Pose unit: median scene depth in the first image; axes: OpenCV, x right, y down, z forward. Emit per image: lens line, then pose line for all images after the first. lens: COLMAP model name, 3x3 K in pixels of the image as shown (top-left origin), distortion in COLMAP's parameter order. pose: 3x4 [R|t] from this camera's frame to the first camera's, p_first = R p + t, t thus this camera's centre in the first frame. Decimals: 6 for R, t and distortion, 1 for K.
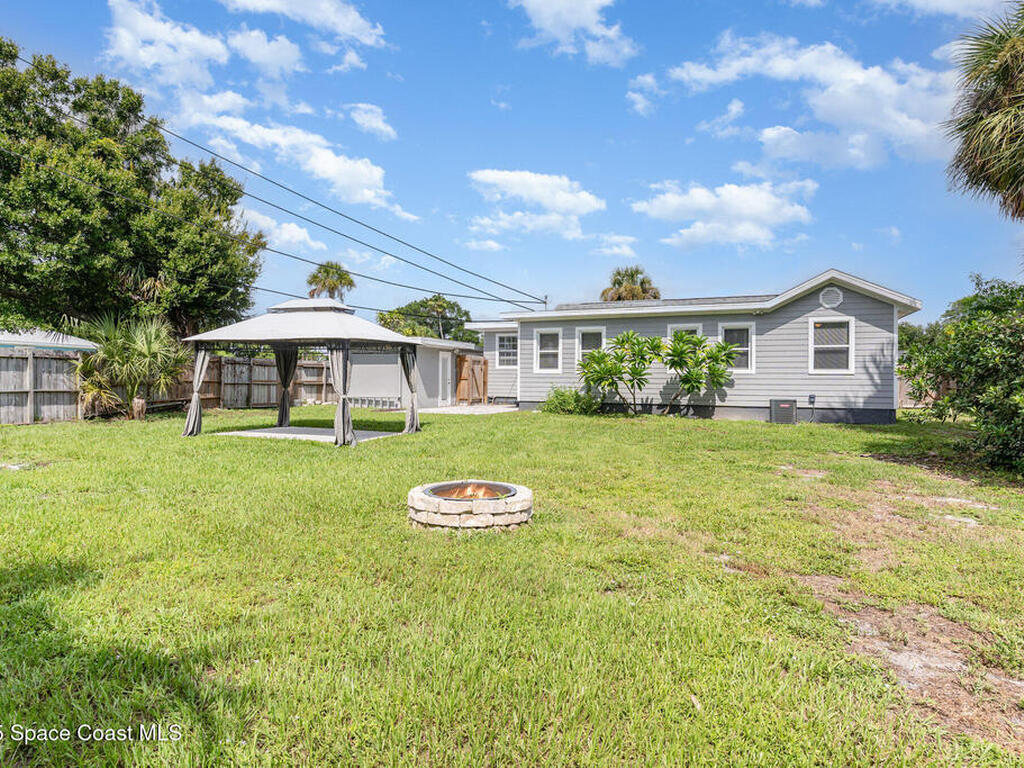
lens RADIAL K [[506.2, 0, 512.2], [0, 506.2, 368.6], [0, 0, 1]] dist [0.019781, 0.000671]
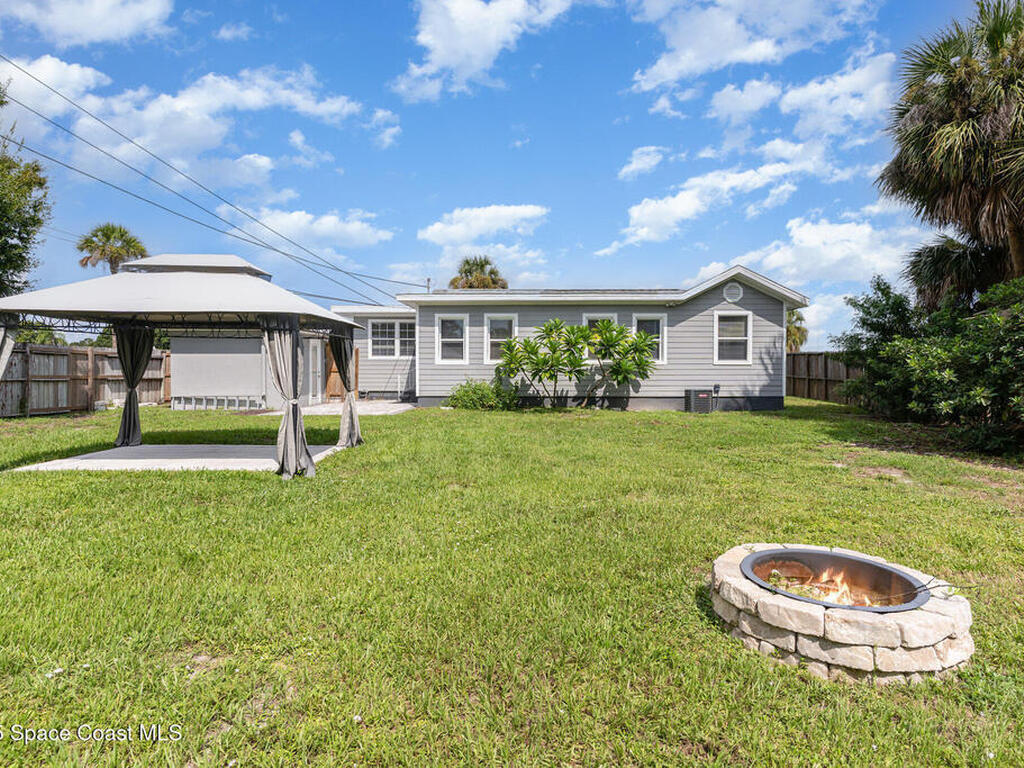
lens RADIAL K [[506.2, 0, 512.2], [0, 506.2, 368.6], [0, 0, 1]] dist [0.019781, 0.000671]
pose [[0.942857, -0.005391, 0.333154, -0.147096], [-0.000863, 0.999826, 0.018624, -0.000459], [-0.333196, -0.017847, 0.942689, 0.141693]]
